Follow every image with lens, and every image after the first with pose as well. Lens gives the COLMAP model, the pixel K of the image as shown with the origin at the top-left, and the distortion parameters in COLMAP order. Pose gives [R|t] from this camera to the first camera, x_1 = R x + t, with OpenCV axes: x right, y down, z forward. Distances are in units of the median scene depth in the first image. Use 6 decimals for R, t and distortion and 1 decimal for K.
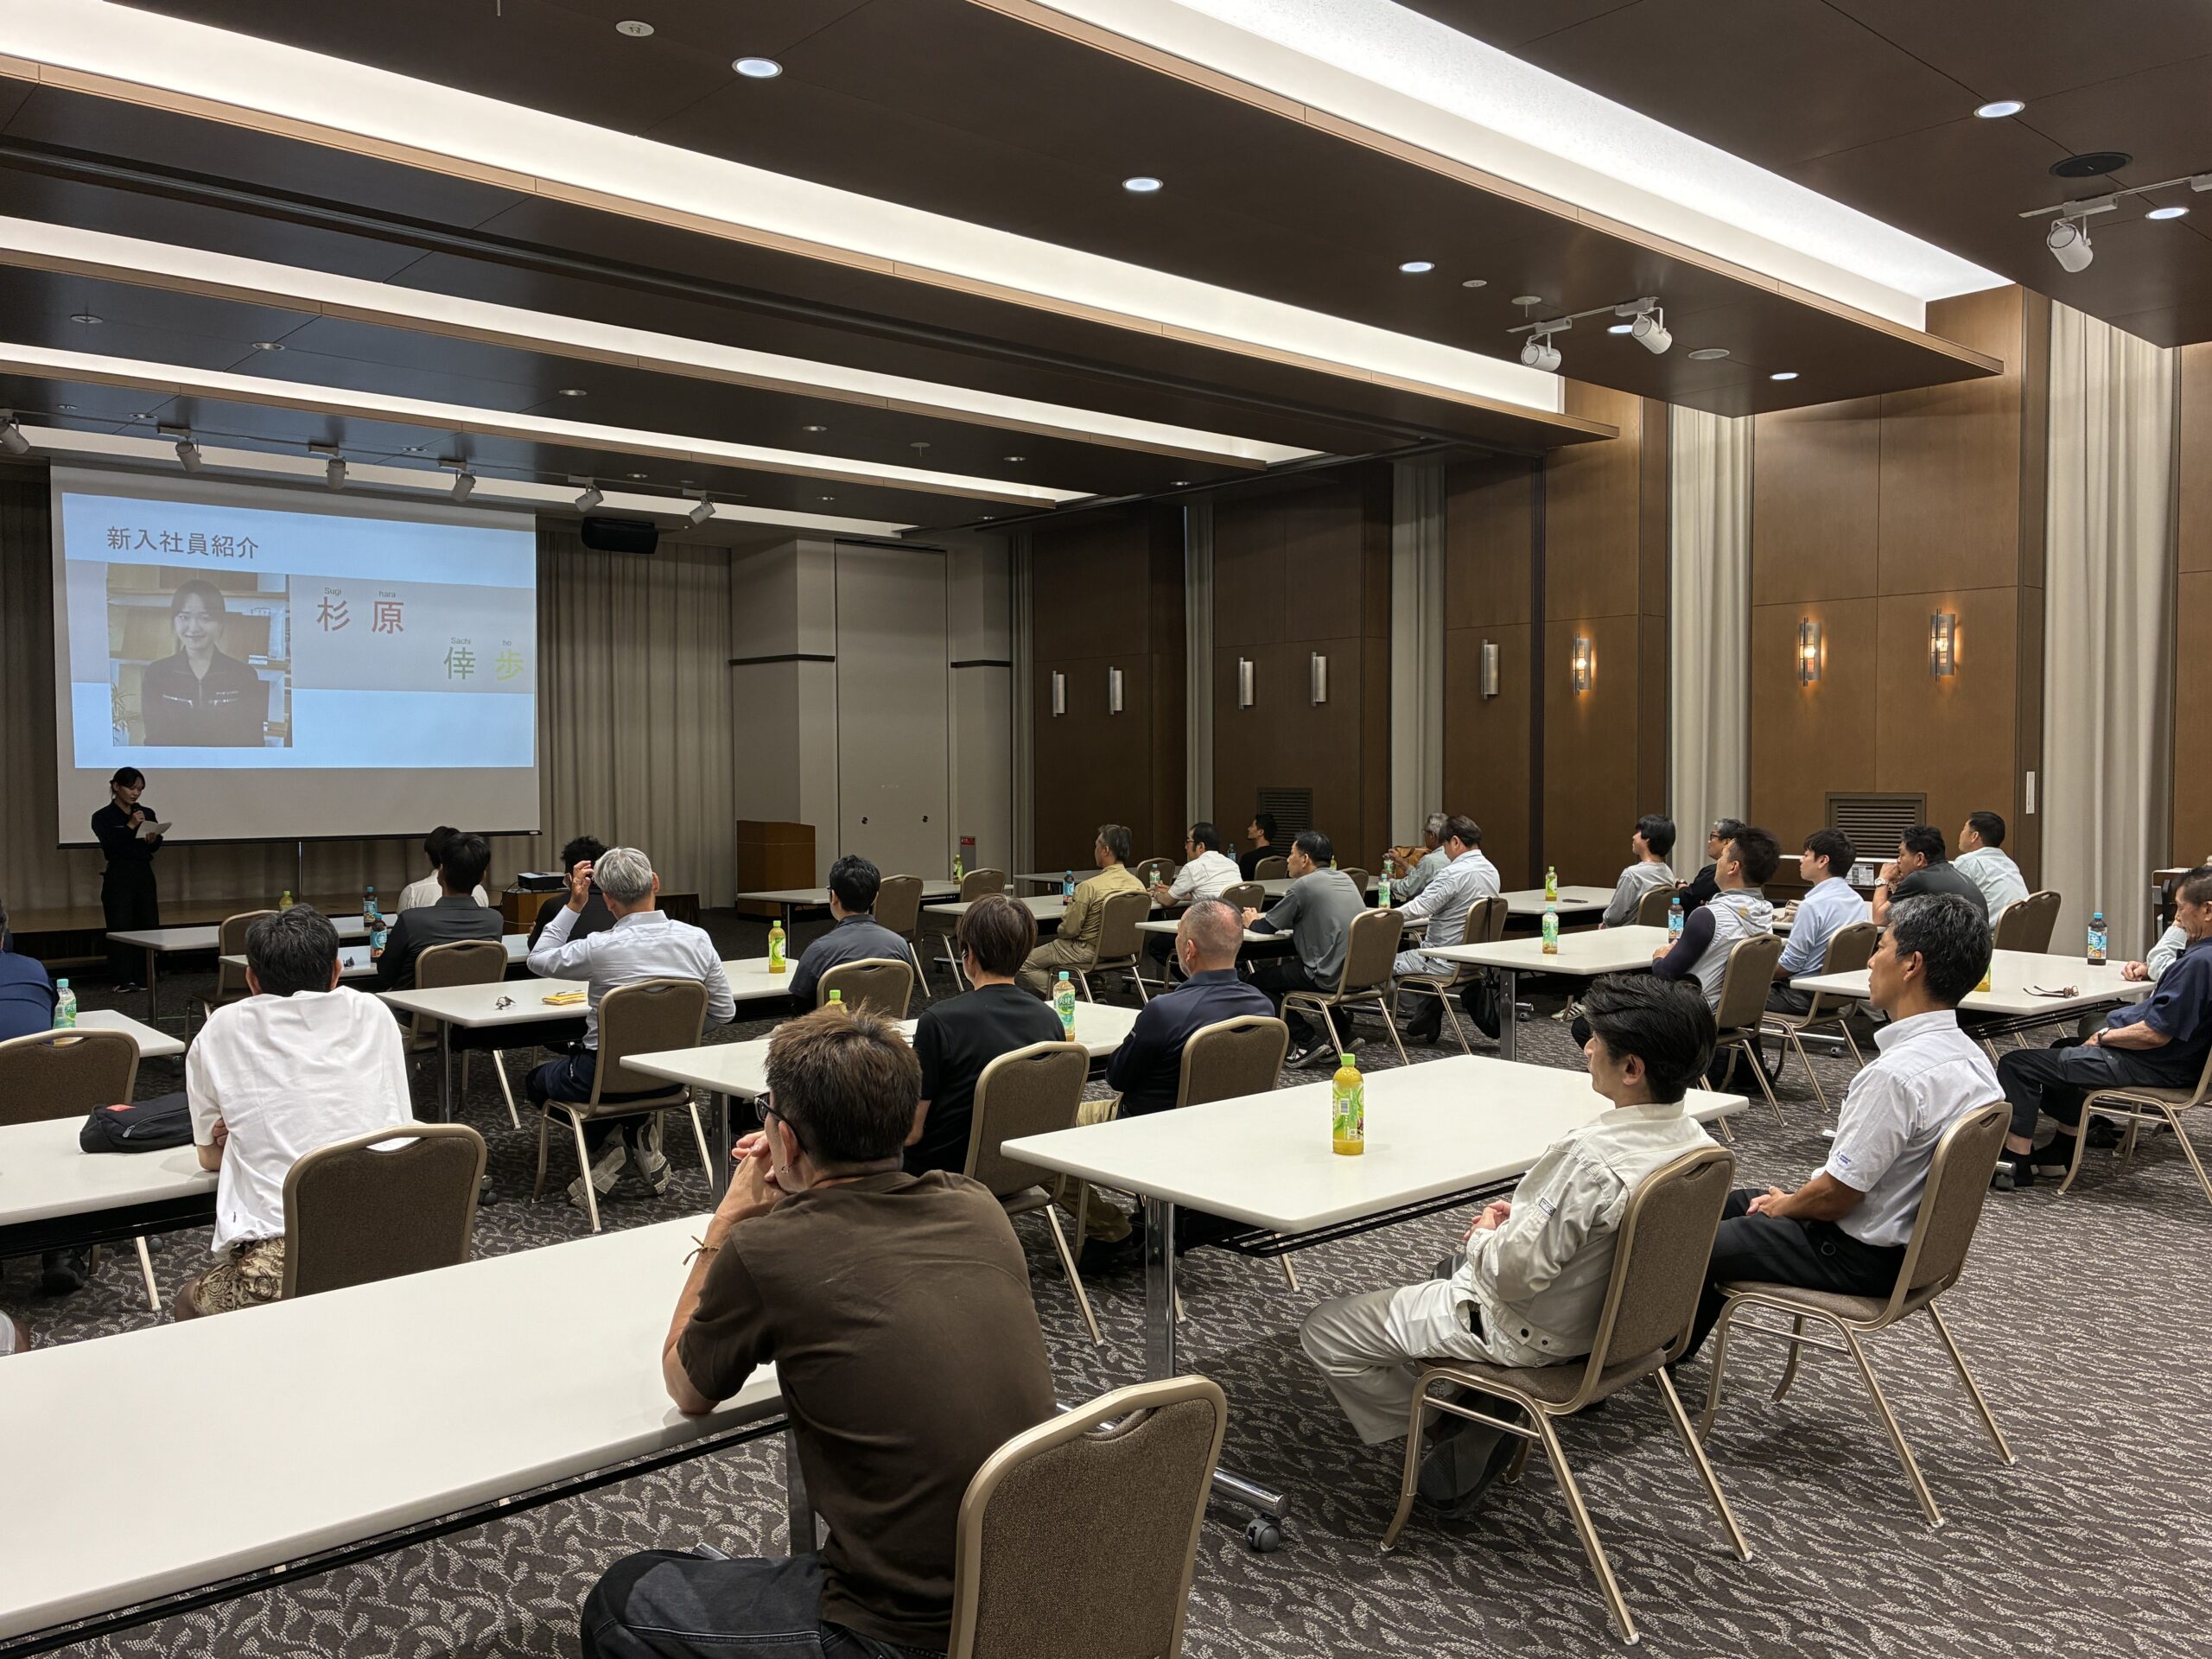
lens RADIAL K [[1736.4, 0, 1104.2], [0, 1736.4, 830.5], [0, 0, 1]] dist [0.002344, 0.001762]
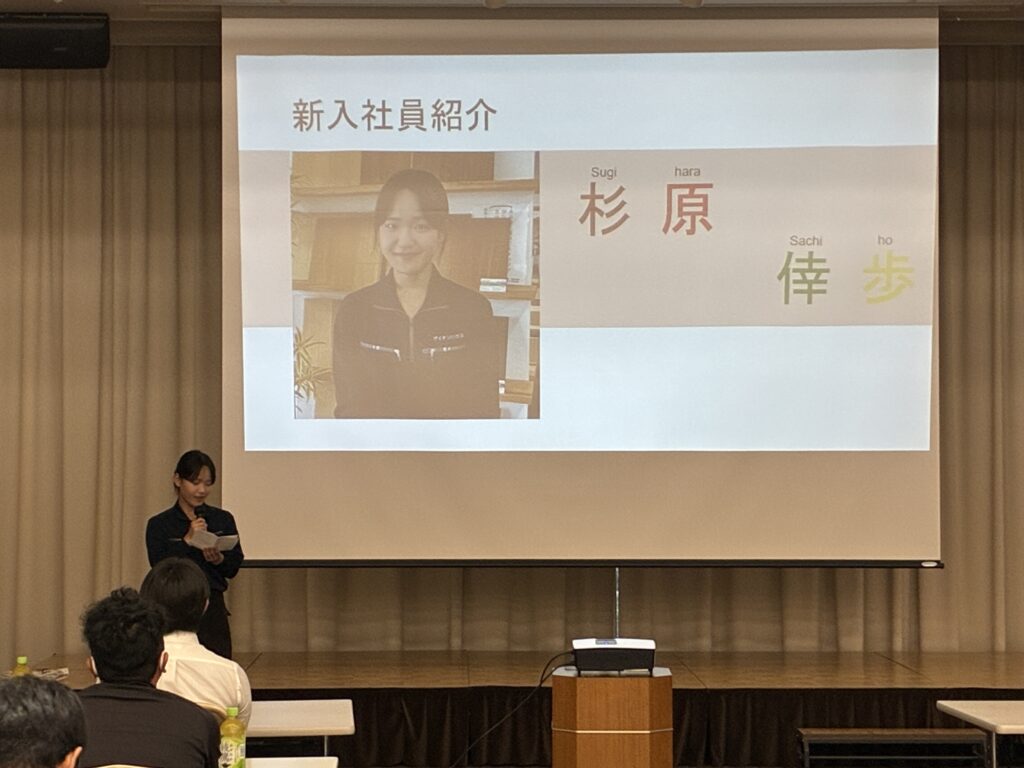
lens RADIAL K [[2808.0, 0, 512.2], [0, 2808.0, 382.5], [0, 0, 1]] dist [0.291952, 0.000000]
pose [[0.742568, -0.013126, -0.669642, 0.225659], [-0.025600, 0.998521, -0.047960, -0.011536], [0.669282, 0.052757, 0.741134, 0.227792]]
